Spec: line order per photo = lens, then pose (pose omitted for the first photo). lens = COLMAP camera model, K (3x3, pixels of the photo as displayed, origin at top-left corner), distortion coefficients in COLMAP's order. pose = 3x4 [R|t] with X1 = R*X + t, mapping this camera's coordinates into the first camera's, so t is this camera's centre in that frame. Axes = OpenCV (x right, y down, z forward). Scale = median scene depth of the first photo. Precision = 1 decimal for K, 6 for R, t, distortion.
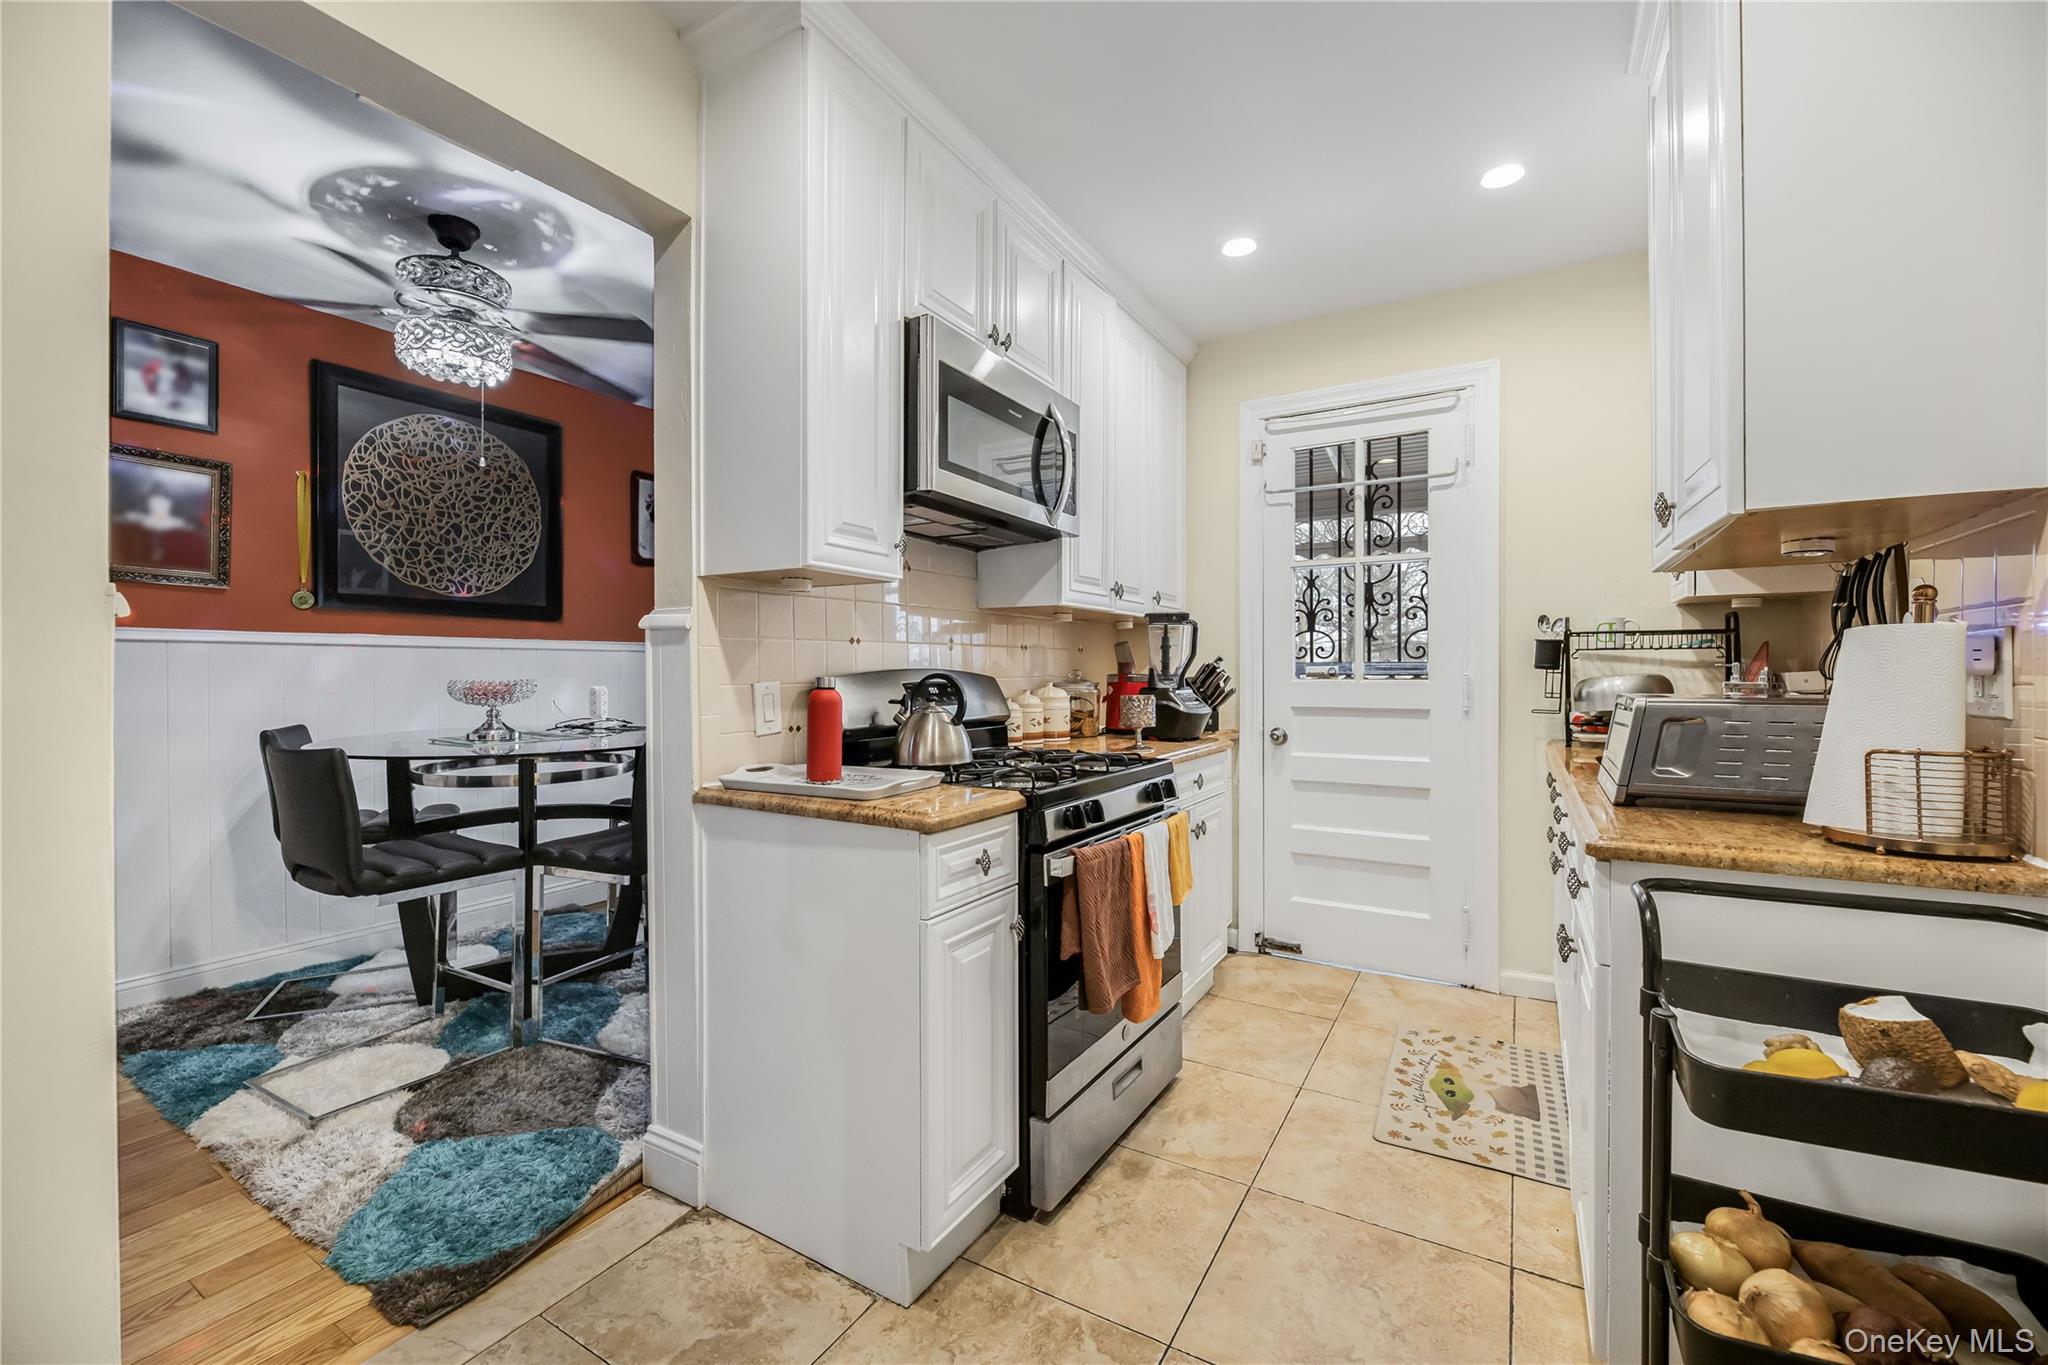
lens RADIAL K [[848.9, 0, 1007.0], [0, 848.9, 681.7], [0, 0, 1]] dist [-0.003873, -0.000306]
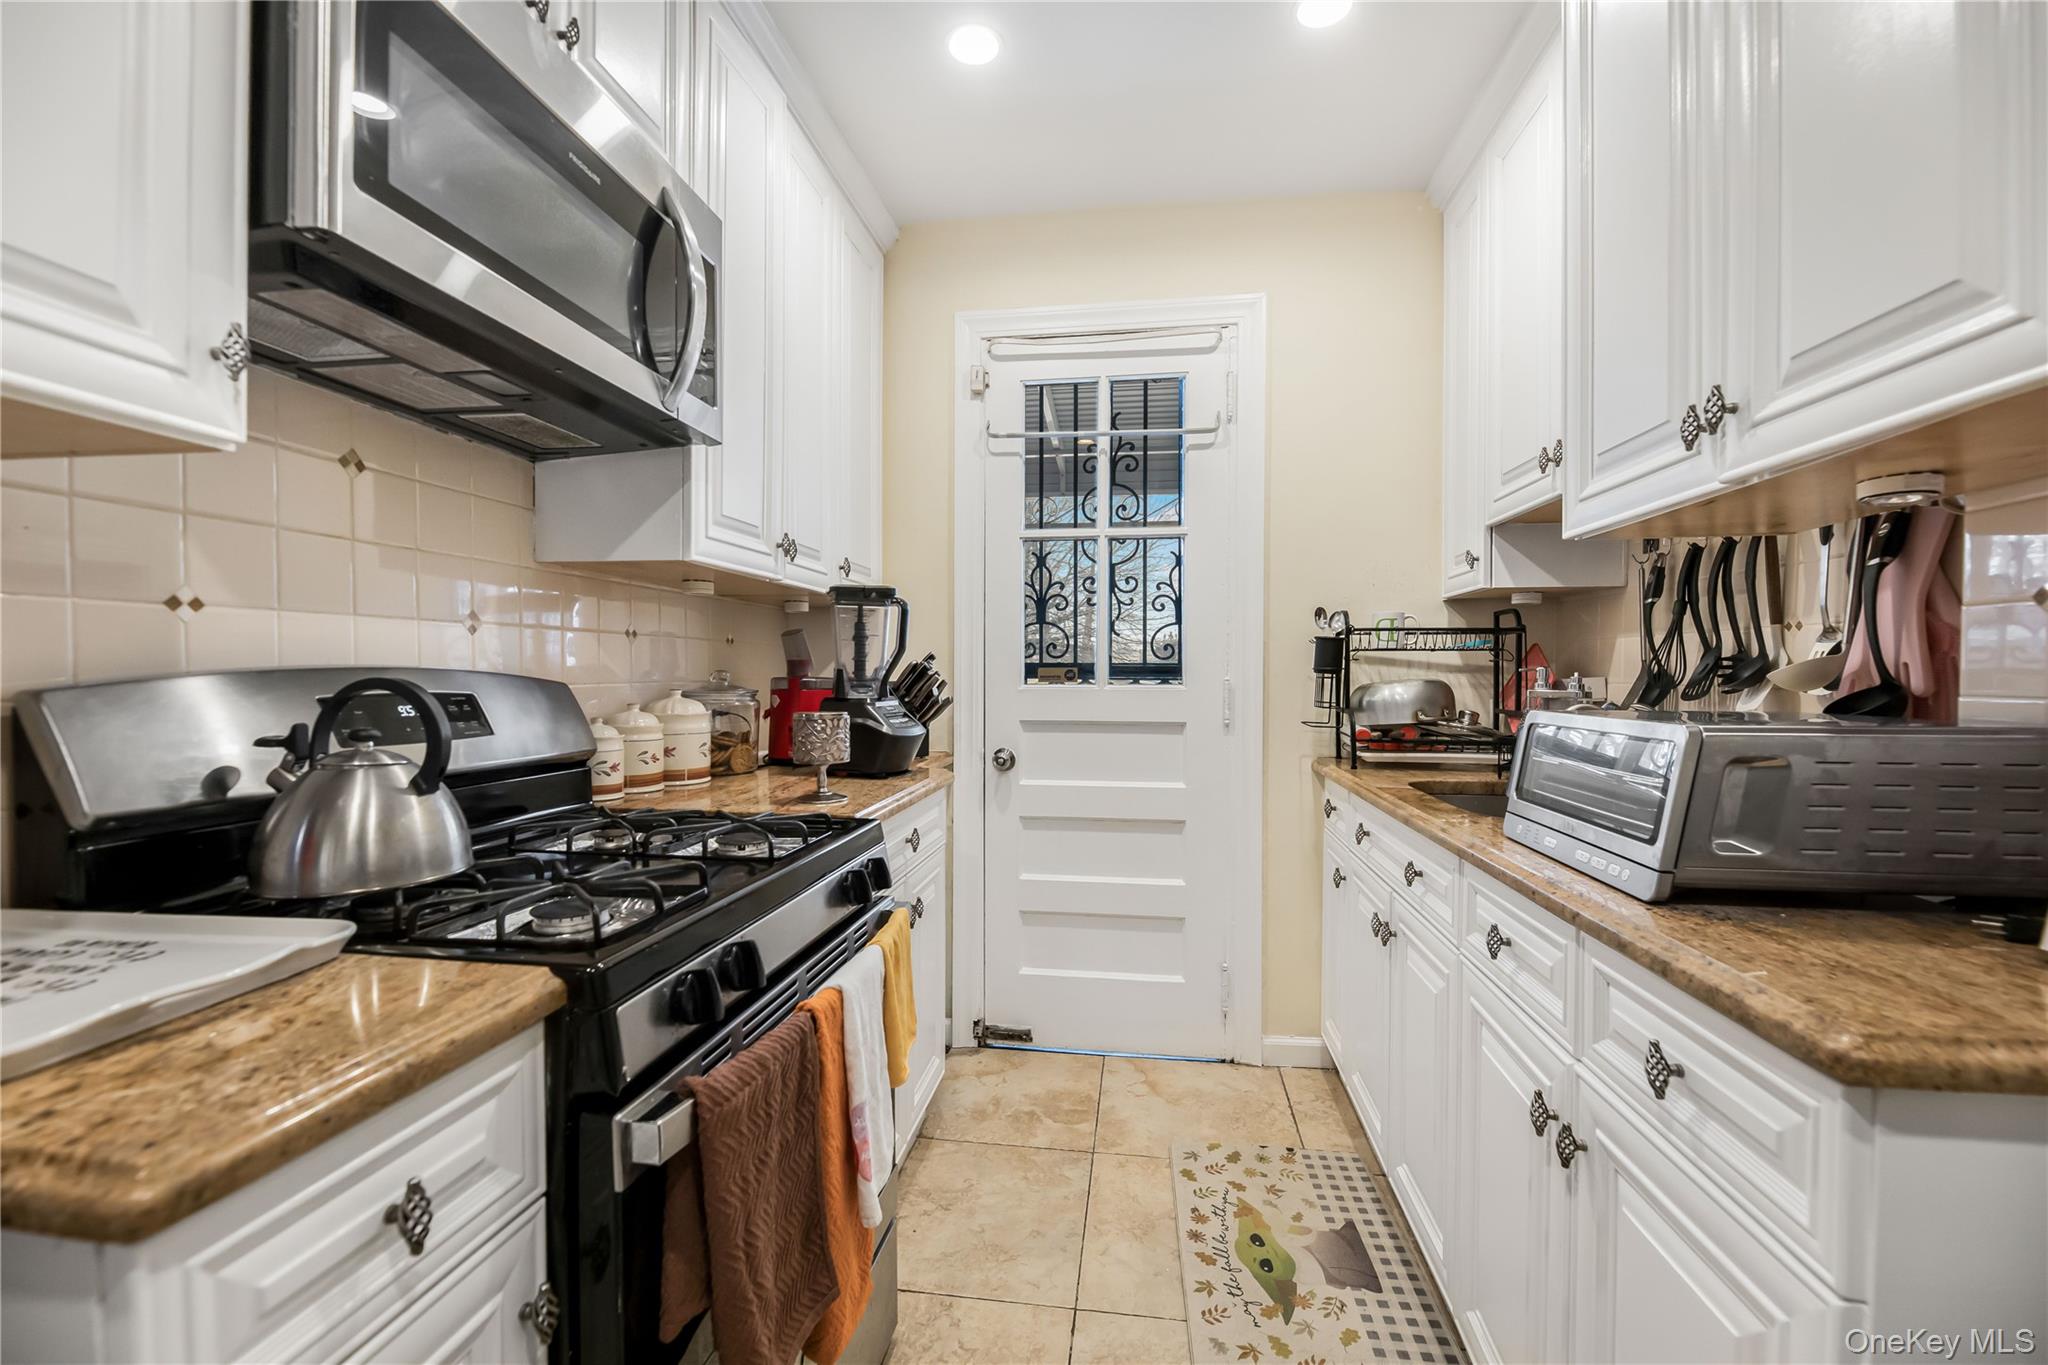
lens RADIAL K [[848.9, 0, 1013.2], [0, 848.9, 680.5], [0, 0, 1]] dist [-0.003873, -0.000306]
pose [[0.922766, 0.001140, 0.385359, 0.043956], [-0.000388, 0.999998, -0.002030, -0.006037], [-0.385361, 0.001723, 0.922764, 0.371972]]
